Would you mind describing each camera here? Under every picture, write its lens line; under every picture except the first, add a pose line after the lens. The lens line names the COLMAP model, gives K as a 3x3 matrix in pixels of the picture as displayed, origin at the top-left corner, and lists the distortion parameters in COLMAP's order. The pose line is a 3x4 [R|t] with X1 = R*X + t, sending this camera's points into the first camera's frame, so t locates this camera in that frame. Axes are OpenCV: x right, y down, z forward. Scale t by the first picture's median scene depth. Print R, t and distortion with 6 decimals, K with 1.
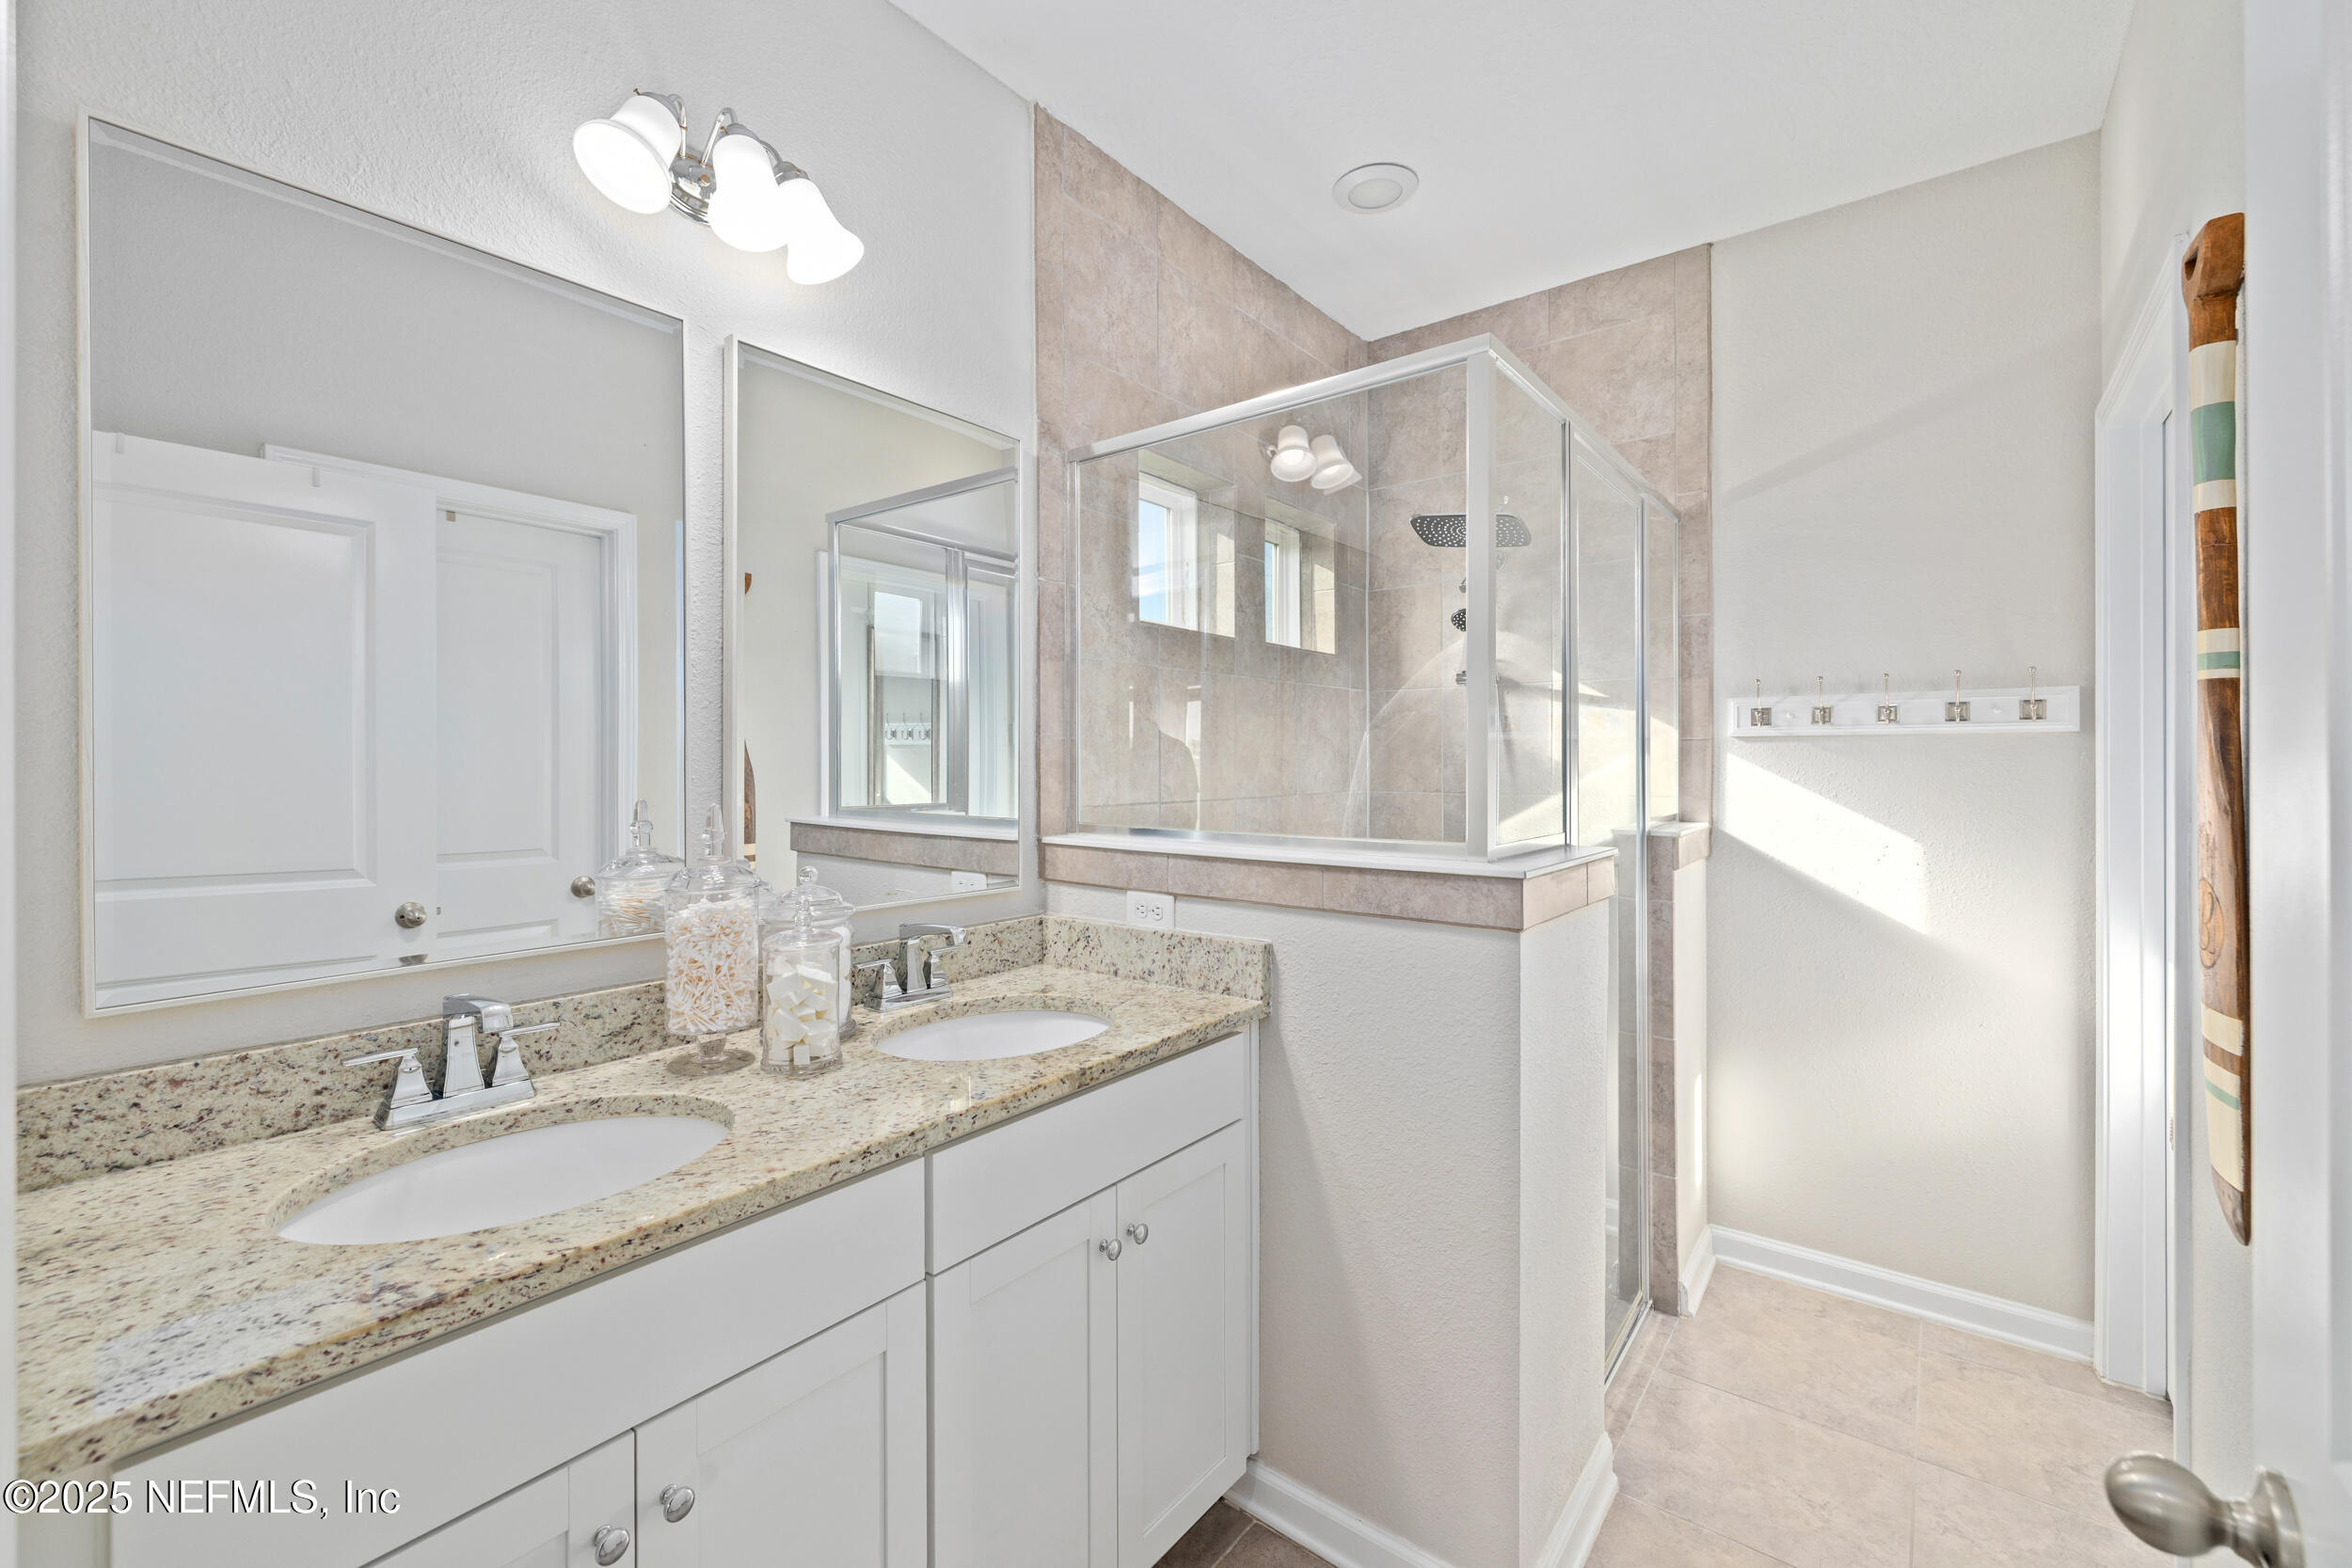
lens RADIAL K [[980.0, 0, 1154.4], [0, 980.0, 768.0], [0, 0, 1]] dist [-0.000922, -0.000579]
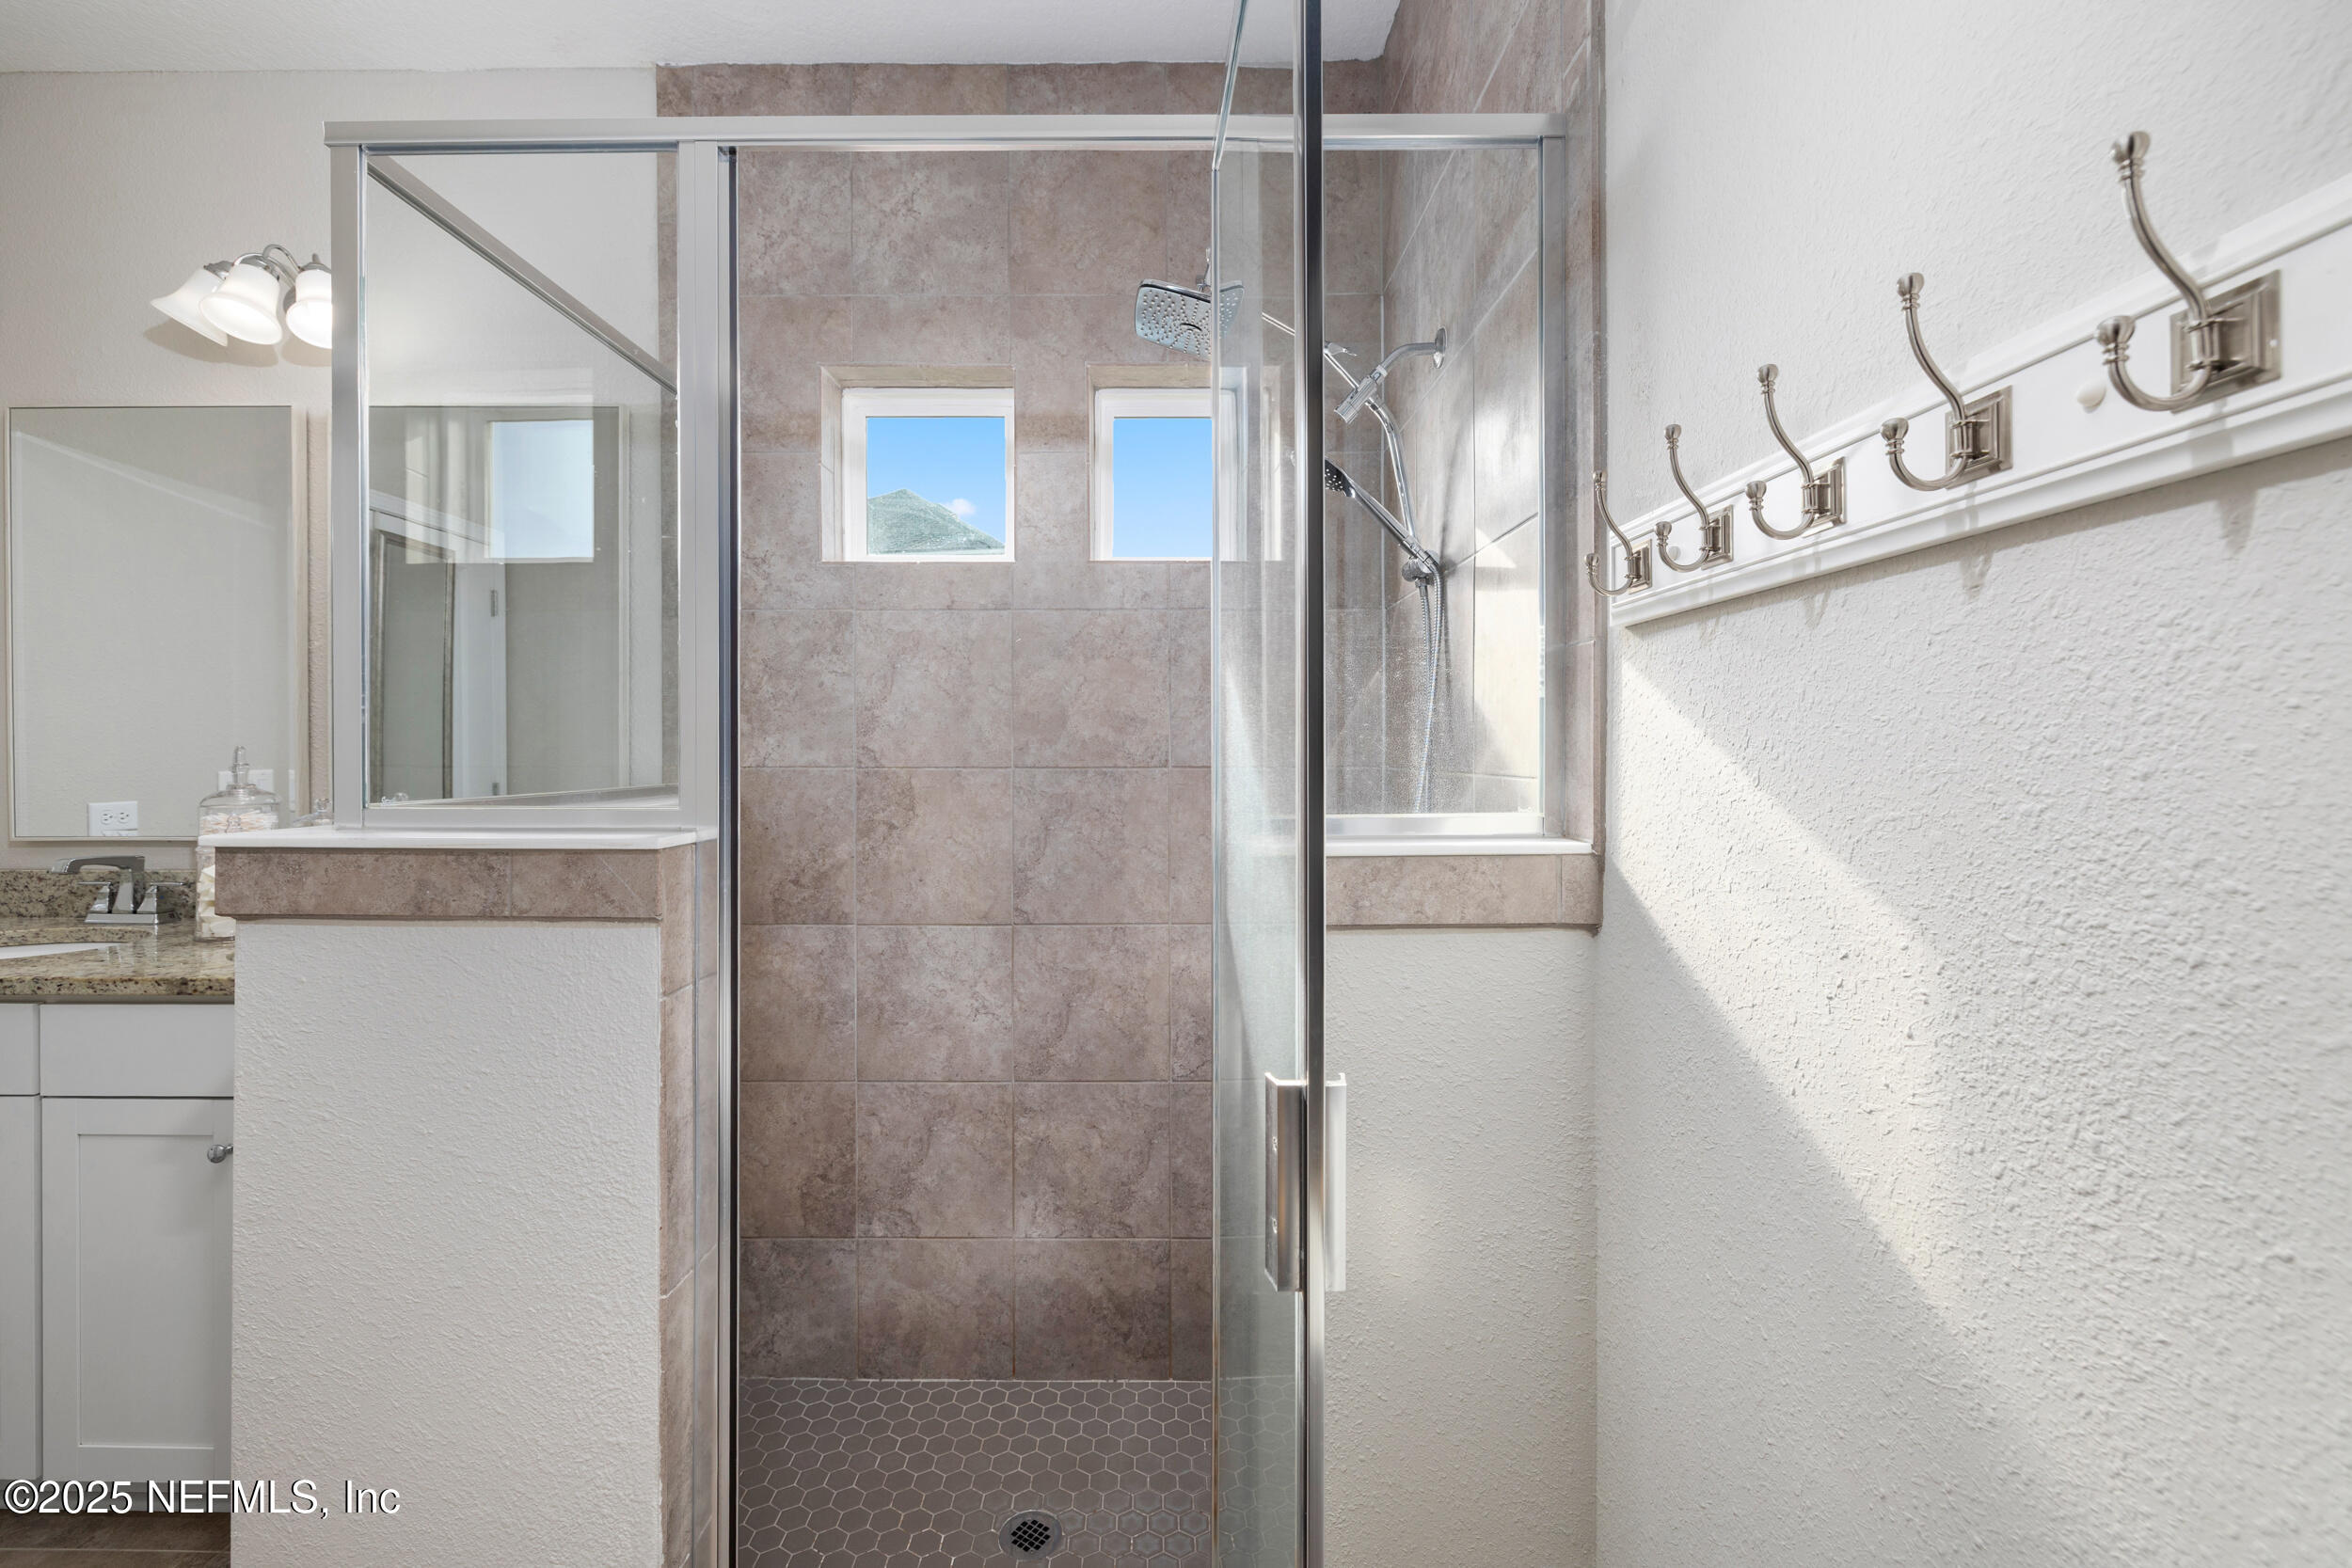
lens RADIAL K [[985.1, 0, 1167.4], [0, 985.1, 762.5], [0, 0, 1]] dist [-0.002213, -0.000795]
pose [[0.621256, 0.009952, -0.783544, 1.015968], [-0.005816, 0.999950, 0.008089, 0.027020], [0.783586, -0.000469, 0.621283, 0.791827]]
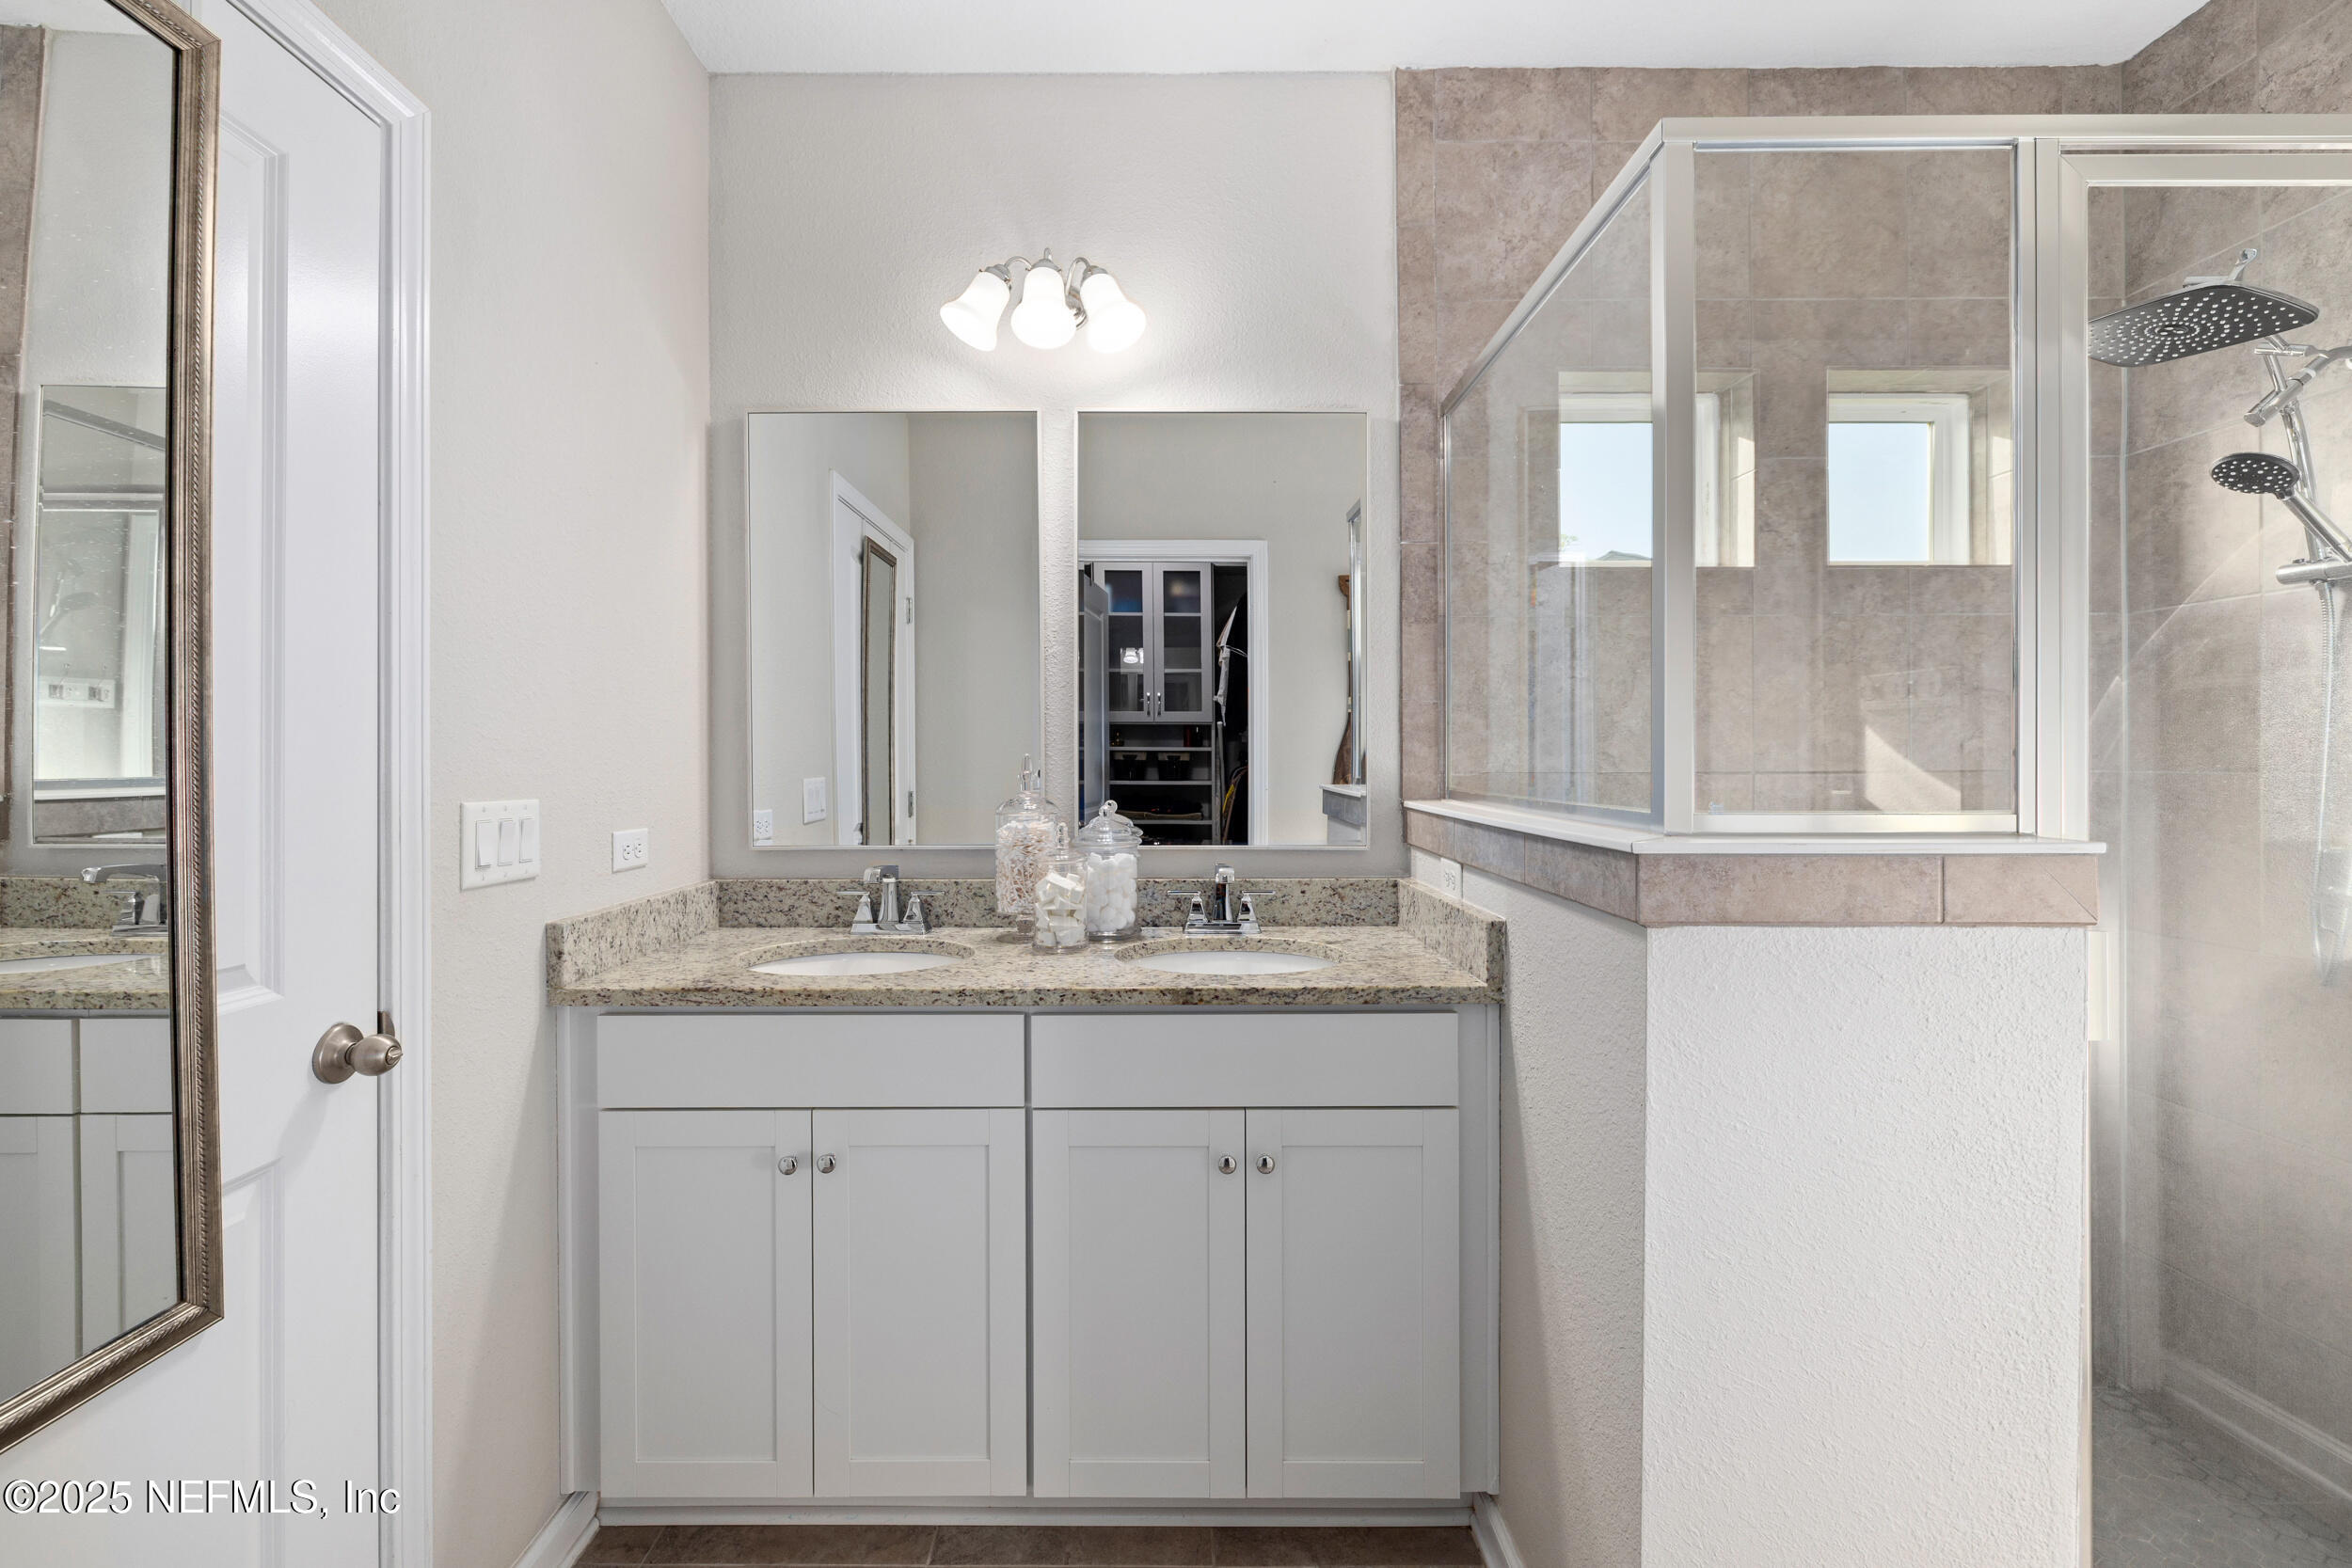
lens RADIAL K [[980.0, 0, 1154.4], [0, 980.0, 768.0], [0, 0, 1]] dist [-0.000922, -0.000579]
pose [[0.623388, 0.006086, -0.781889, 0.518927], [-0.002302, 0.999980, 0.005949, 0.032026], [0.781909, -0.001908, 0.623390, 0.180553]]
